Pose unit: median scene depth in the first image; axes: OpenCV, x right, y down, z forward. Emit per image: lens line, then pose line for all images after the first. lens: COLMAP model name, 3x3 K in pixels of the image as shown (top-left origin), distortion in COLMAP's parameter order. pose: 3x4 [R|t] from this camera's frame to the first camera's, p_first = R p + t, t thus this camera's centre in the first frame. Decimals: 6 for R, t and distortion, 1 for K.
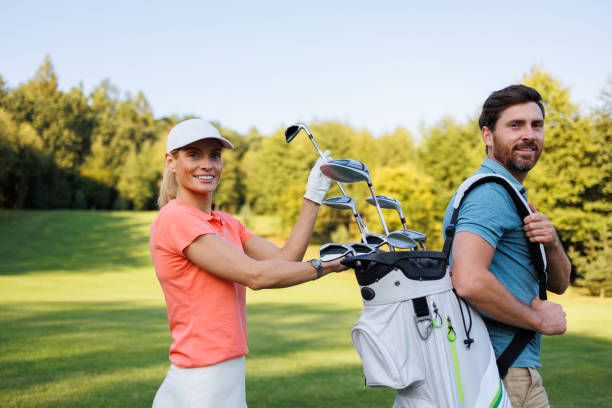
lens RADIAL K [[614.4, 0, 306.6], [0, 614.4, 211.1], [0, 0, 1]] dist [0.000375, -0.002869]
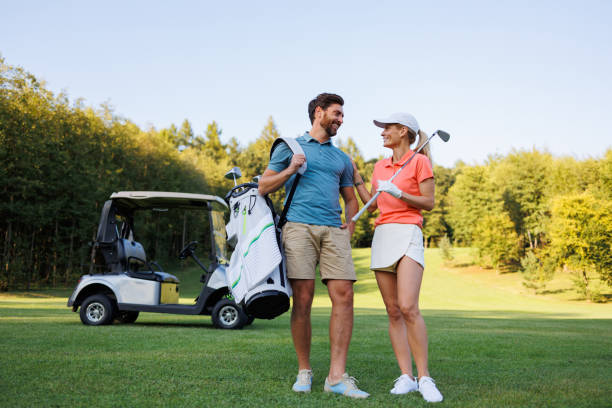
lens RADIAL K [[629.9, 0, 309.7], [0, 629.9, 206.7], [0, 0, 1]] dist [0.028581, 0.002099]
pose [[0.939926, -0.069373, -0.334256, 0.034777], [0.048281, 0.996306, -0.071012, 0.003049], [0.337948, 0.050608, 0.939803, -0.087756]]
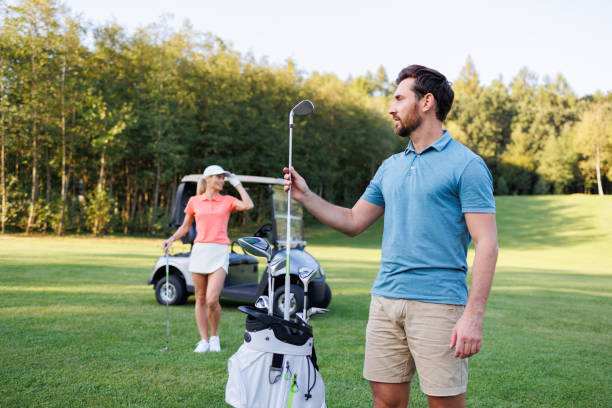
lens RADIAL K [[623.9, 0, 308.0], [0, 623.9, 206.5], [0, 0, 1]] dist [0.029998, -0.002613]
pose [[0.779883, -0.029437, -0.625232, 0.050974], [0.042317, 0.999088, 0.005745, -0.002681], [0.624493, -0.030939, 0.780417, -0.070752]]
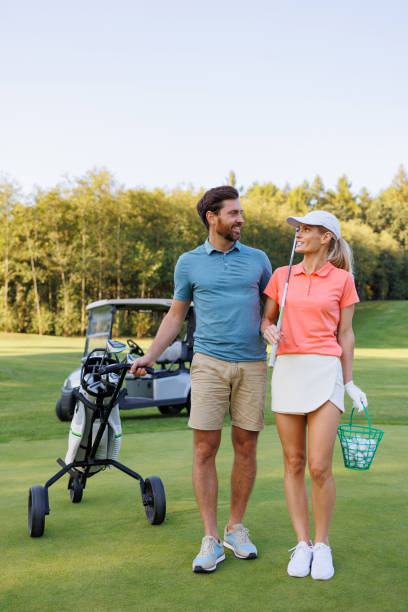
lens RADIAL K [[707.0, 0, 204.0], [0, 707.0, 306.0], [0, 0, 1]] dist [0.010936, 0.002089]
pose [[0.761463, -0.033857, -0.647324, 0.162260], [0.050675, 0.998688, 0.007375, -0.017845], [0.646225, -0.038419, 0.762179, -0.289492]]
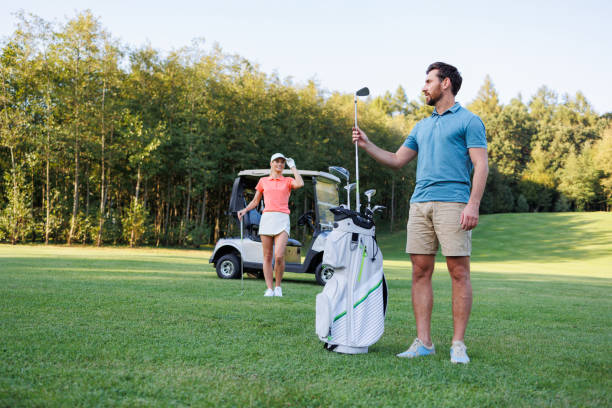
lens RADIAL K [[626.0, 0, 304.7], [0, 626.0, 208.4], [0, 0, 1]] dist [0.026162, 0.014511]
pose [[0.757284, -0.052792, -0.650949, 0.059687], [0.045895, 0.998565, -0.027591, 0.003296], [0.651472, -0.008980, 0.758620, -0.087567]]
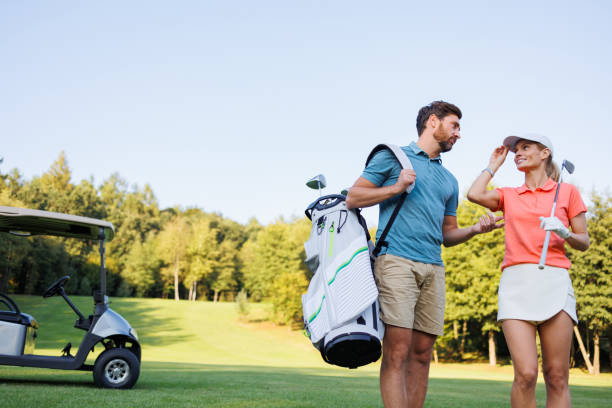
lens RADIAL K [[623.9, 0, 308.0], [0, 623.9, 206.5], [0, 0, 1]] dist [0.029998, -0.002613]
pose [[0.999978, 0.006267, -0.002126, 0.013333], [-0.006513, 0.988835, -0.148874, 0.003414], [0.001170, 0.148885, 0.988854, -0.080188]]
